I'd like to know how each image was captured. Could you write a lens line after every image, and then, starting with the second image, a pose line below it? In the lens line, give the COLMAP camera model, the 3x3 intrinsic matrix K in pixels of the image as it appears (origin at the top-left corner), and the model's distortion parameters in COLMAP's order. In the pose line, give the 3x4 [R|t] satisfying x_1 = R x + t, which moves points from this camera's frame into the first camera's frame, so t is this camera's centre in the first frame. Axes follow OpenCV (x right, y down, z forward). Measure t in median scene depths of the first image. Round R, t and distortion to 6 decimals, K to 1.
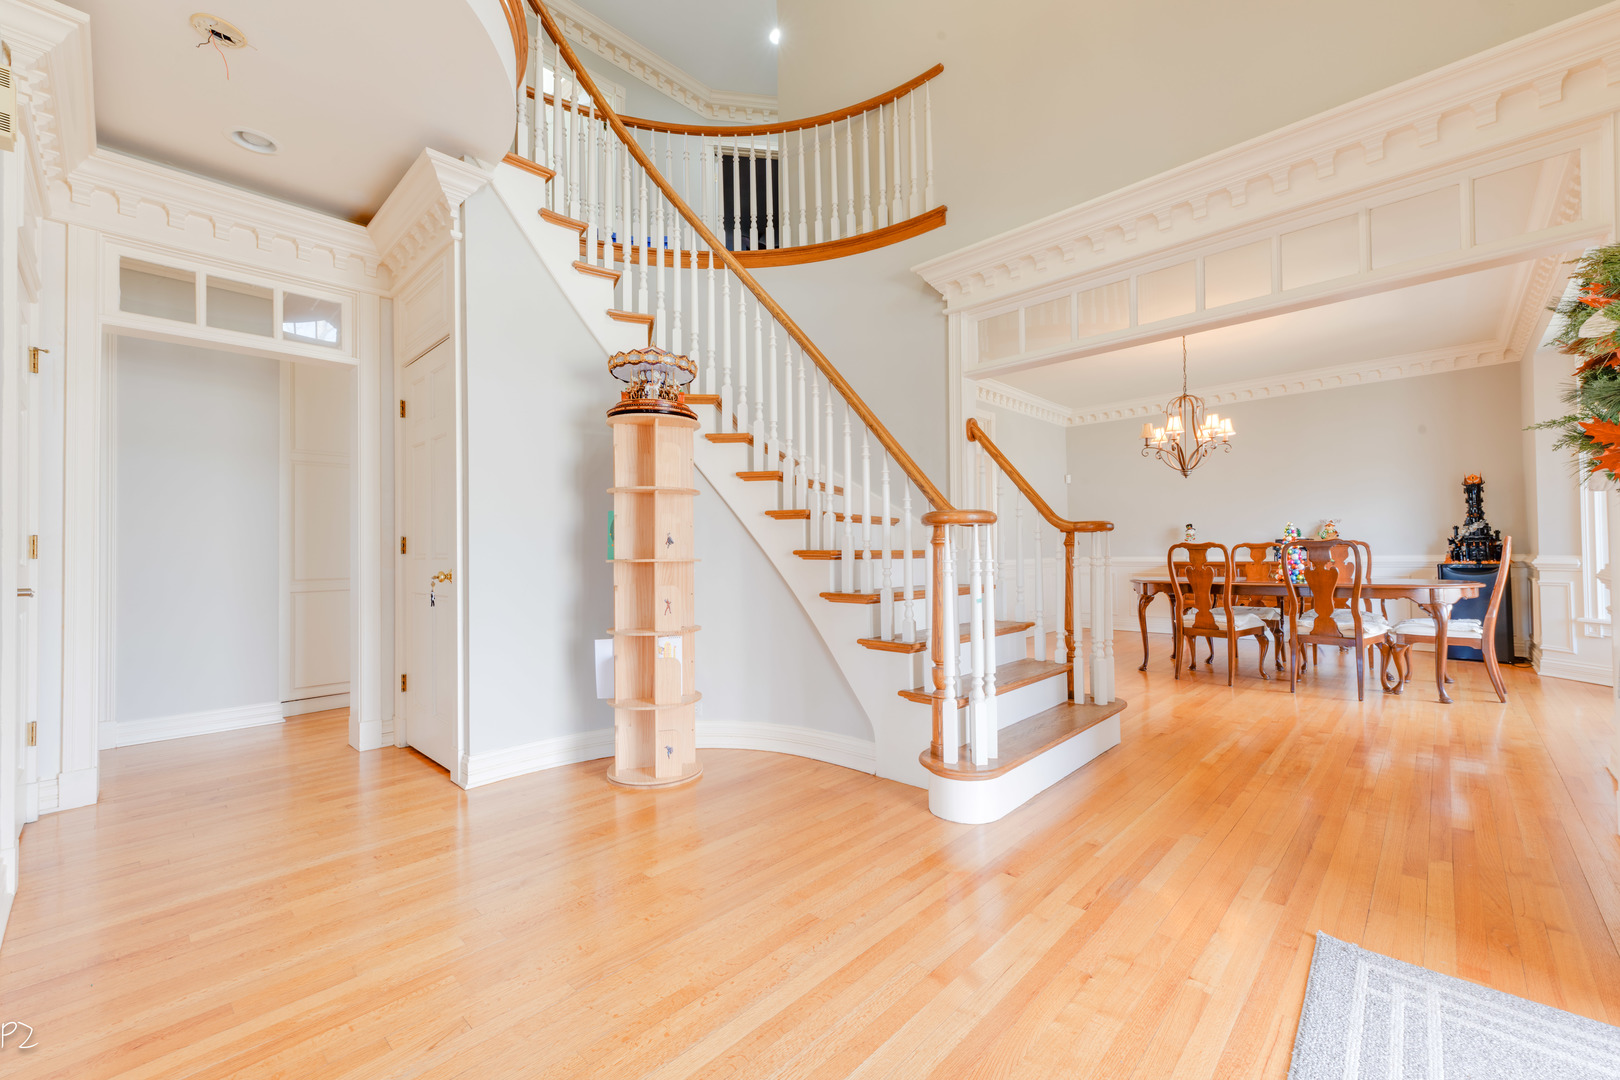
lens RADIAL K [[631.3, 0, 823.4], [0, 631.3, 540.9], [0, 0, 1]] dist [0.001791, 0.000219]
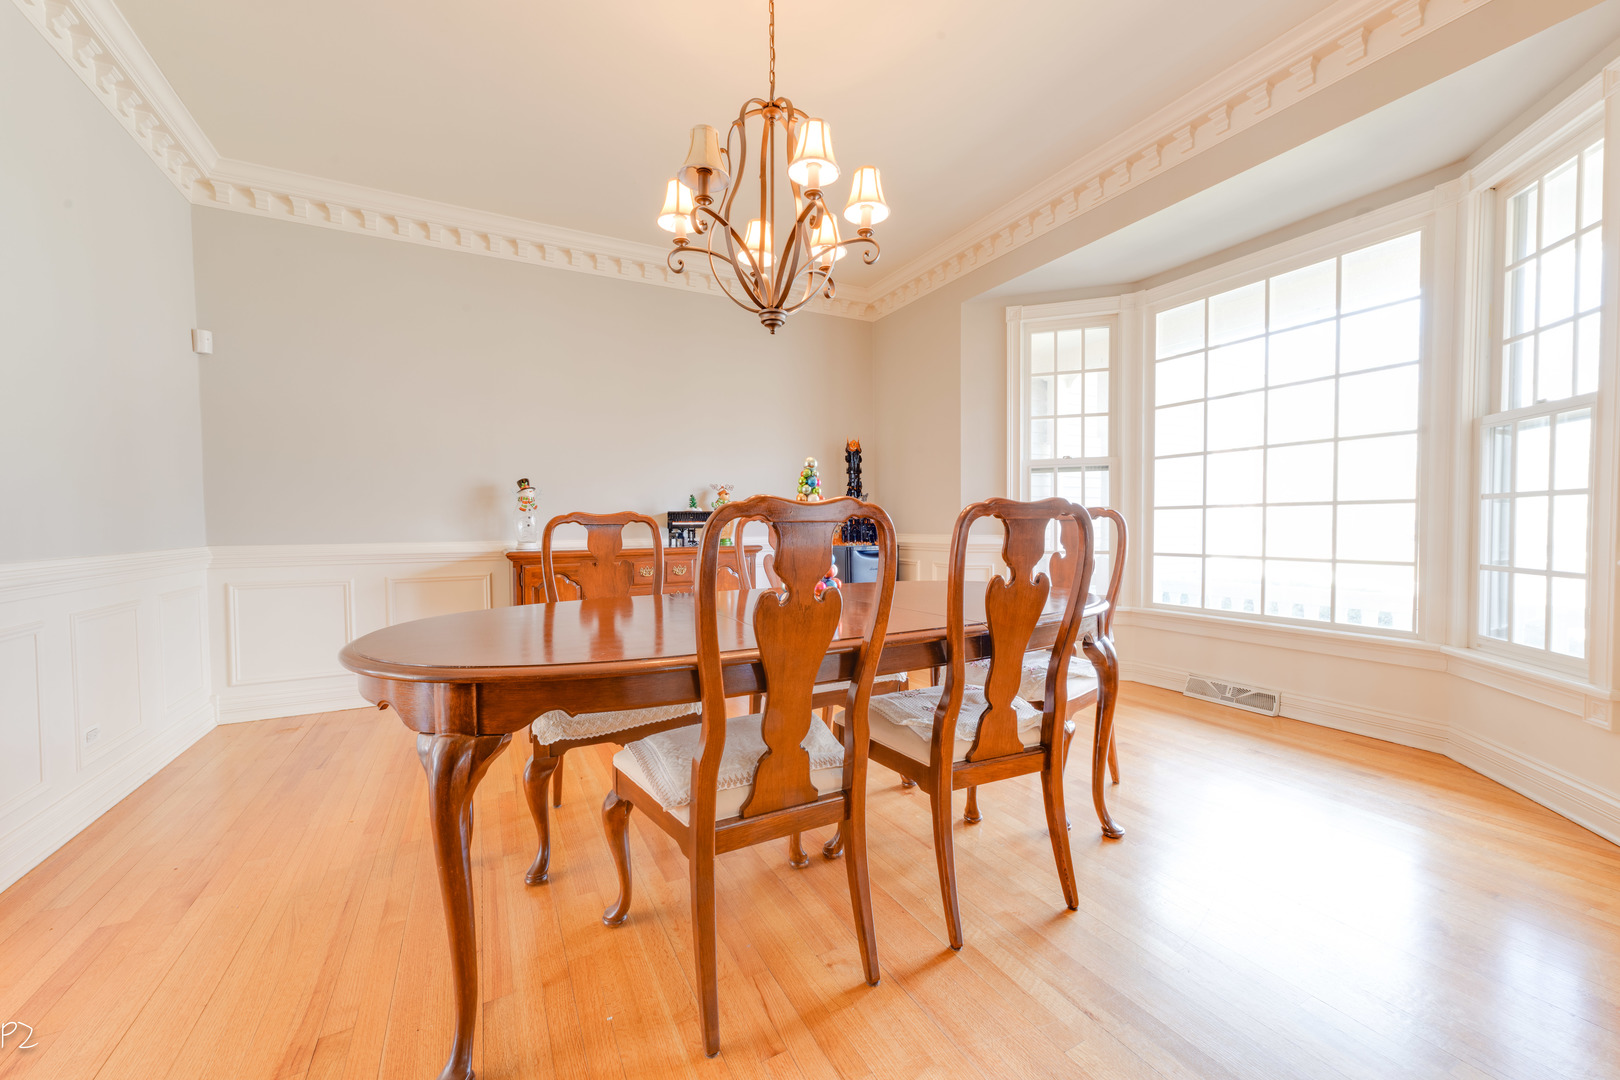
lens RADIAL K [[631.3, 0, 823.4], [0, 631.3, 540.9], [0, 0, 1]] dist [0.001791, 0.000219]
pose [[0.298992, -0.013714, 0.954157, 0.198247], [-0.009280, 0.999808, 0.017278, 0.016678], [-0.954211, -0.014021, 0.298807, 0.776284]]
